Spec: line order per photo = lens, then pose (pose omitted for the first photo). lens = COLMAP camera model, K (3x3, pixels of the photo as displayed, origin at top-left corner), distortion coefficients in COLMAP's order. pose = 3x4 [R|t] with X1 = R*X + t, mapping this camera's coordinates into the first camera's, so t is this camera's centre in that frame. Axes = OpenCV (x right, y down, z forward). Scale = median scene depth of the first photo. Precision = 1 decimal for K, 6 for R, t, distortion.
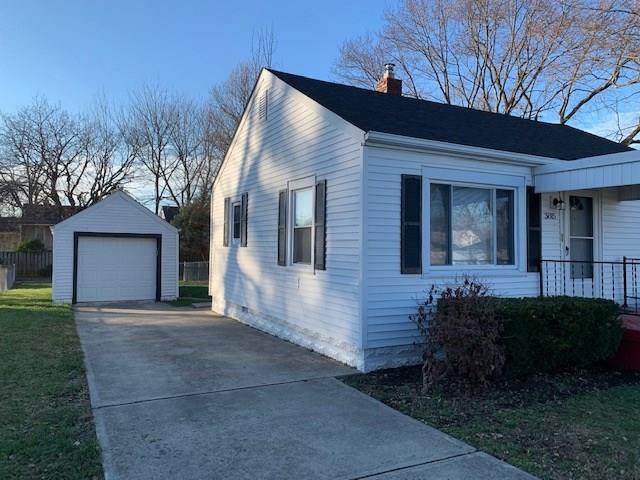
lens RADIAL K [[487.0, 0, 320.7], [0, 487.0, 234.7], [0, 0, 1]] dist [0.065447, -0.082120]
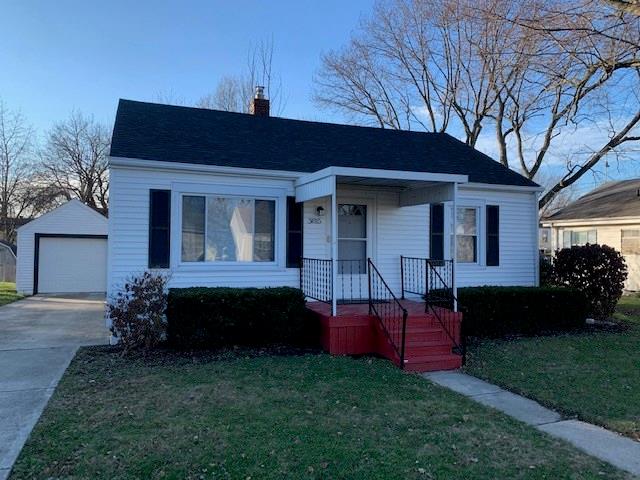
lens RADIAL K [[487.0, 0, 318.9], [0, 487.0, 232.9], [0, 0, 1]] dist [0.065447, -0.082120]
pose [[0.991262, -0.001472, -0.131901, 0.641345], [0.001130, 0.999996, -0.002666, -0.005729], [0.131905, 0.002494, 0.991259, -0.166889]]
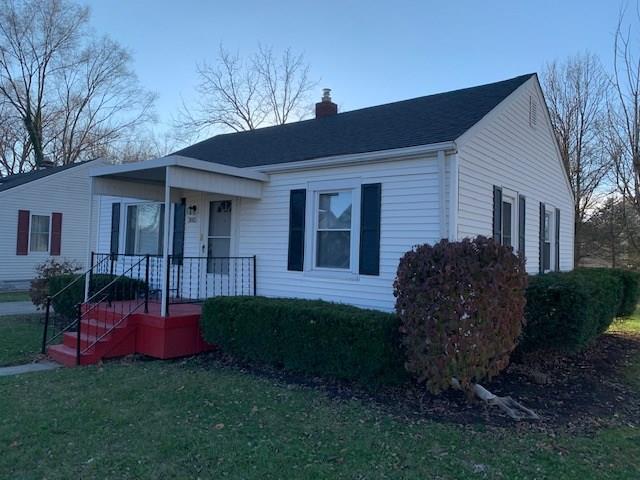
lens RADIAL K [[487.0, 0, 325.3], [0, 487.0, 227.2], [0, 0, 1]] dist [0.065447, -0.082120]
pose [[0.409473, -0.045164, -0.911204, 1.735534], [-0.001074, 0.998749, -0.049985, 0.040172], [0.912322, 0.021446, 0.408912, 0.814074]]
